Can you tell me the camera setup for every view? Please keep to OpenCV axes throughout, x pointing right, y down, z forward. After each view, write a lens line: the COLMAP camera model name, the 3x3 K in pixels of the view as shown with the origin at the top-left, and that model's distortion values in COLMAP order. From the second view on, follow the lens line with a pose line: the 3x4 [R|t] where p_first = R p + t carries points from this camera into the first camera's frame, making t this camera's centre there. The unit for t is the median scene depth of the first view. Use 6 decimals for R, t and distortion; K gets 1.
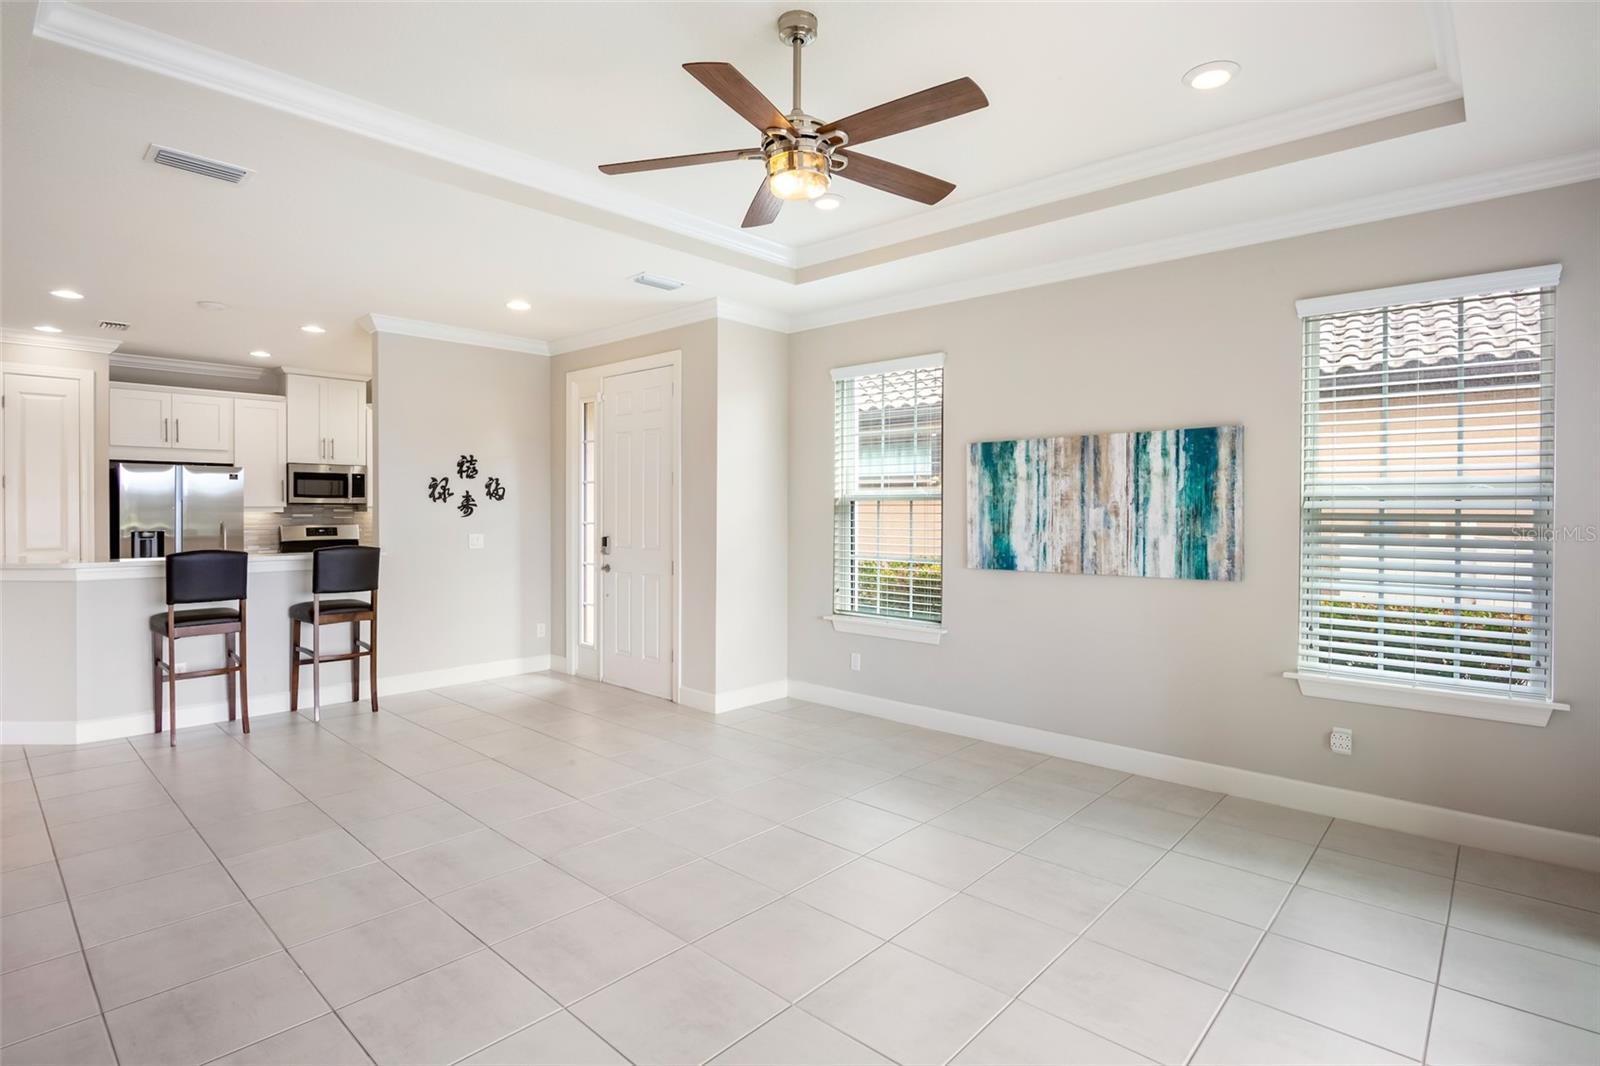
lens RADIAL K [[795.3, 0, 794.2], [0, 795.3, 514.9], [0, 0, 1]] dist [-0.021150, -0.000220]
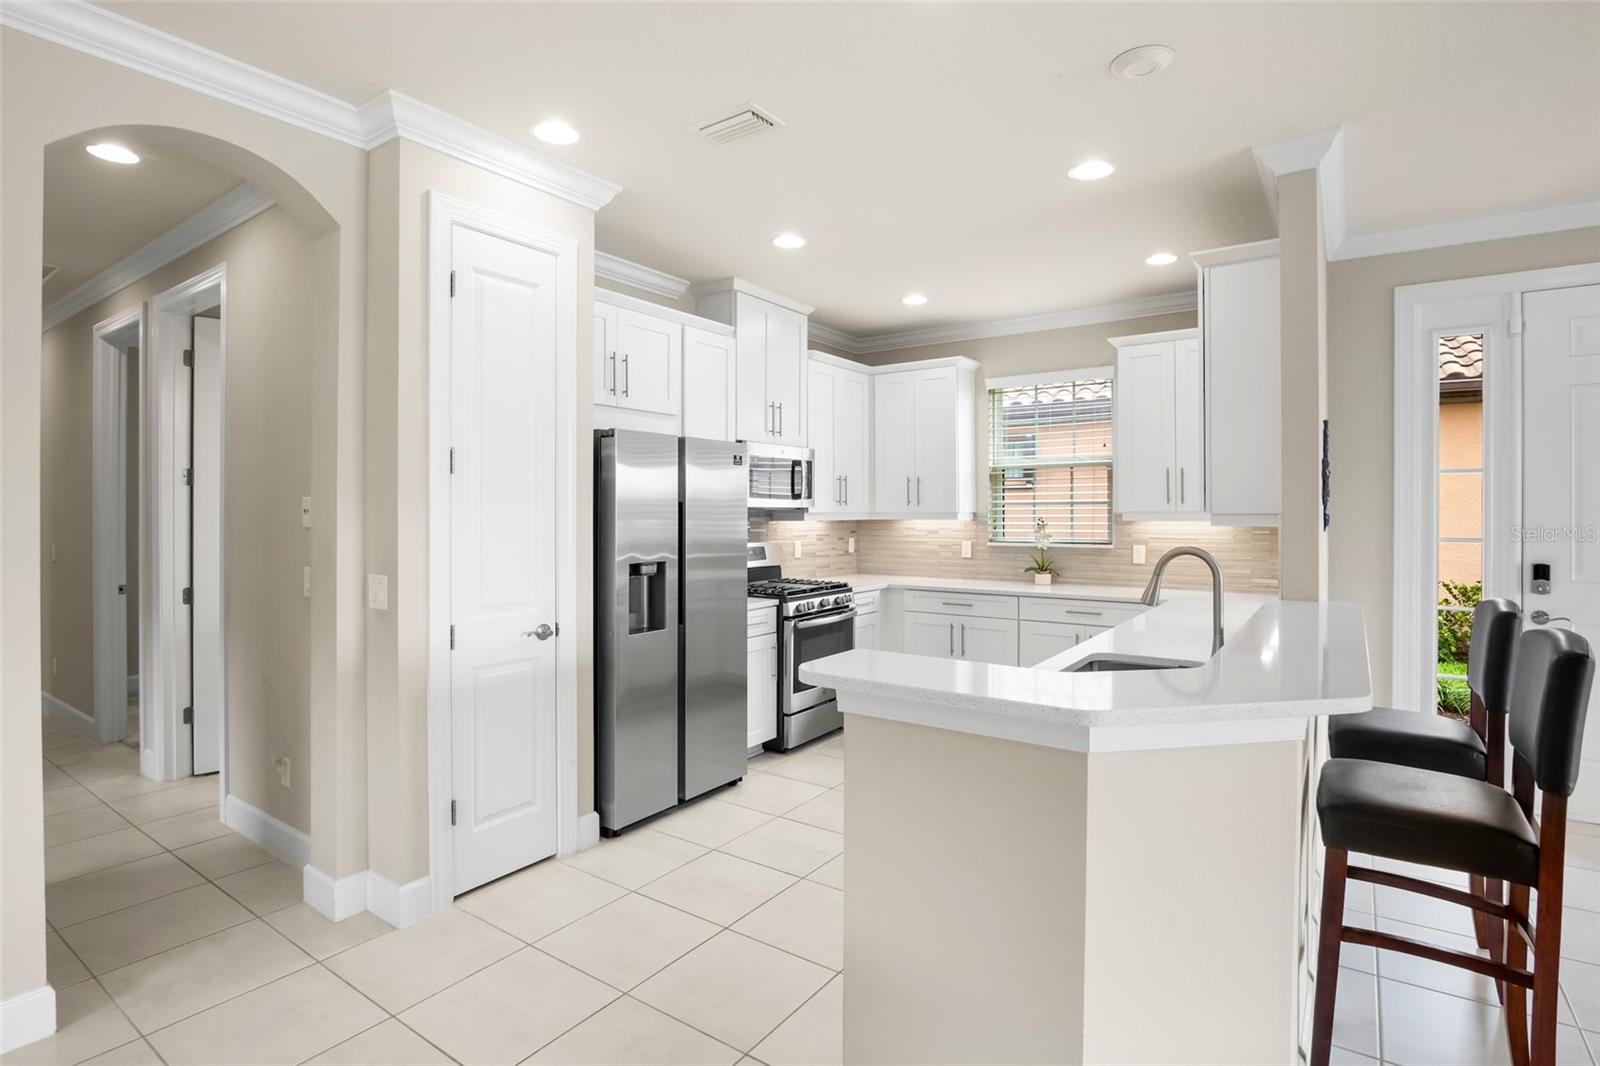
lens RADIAL K [[795.3, 0, 794.2], [0, 795.3, 514.9], [0, 0, 1]] dist [-0.021150, -0.000220]
pose [[0.992033, -0.003768, 0.125919, -1.005826], [0.004462, 0.999976, -0.005235, -0.009265], [-0.125897, 0.005756, 0.992027, 0.593098]]
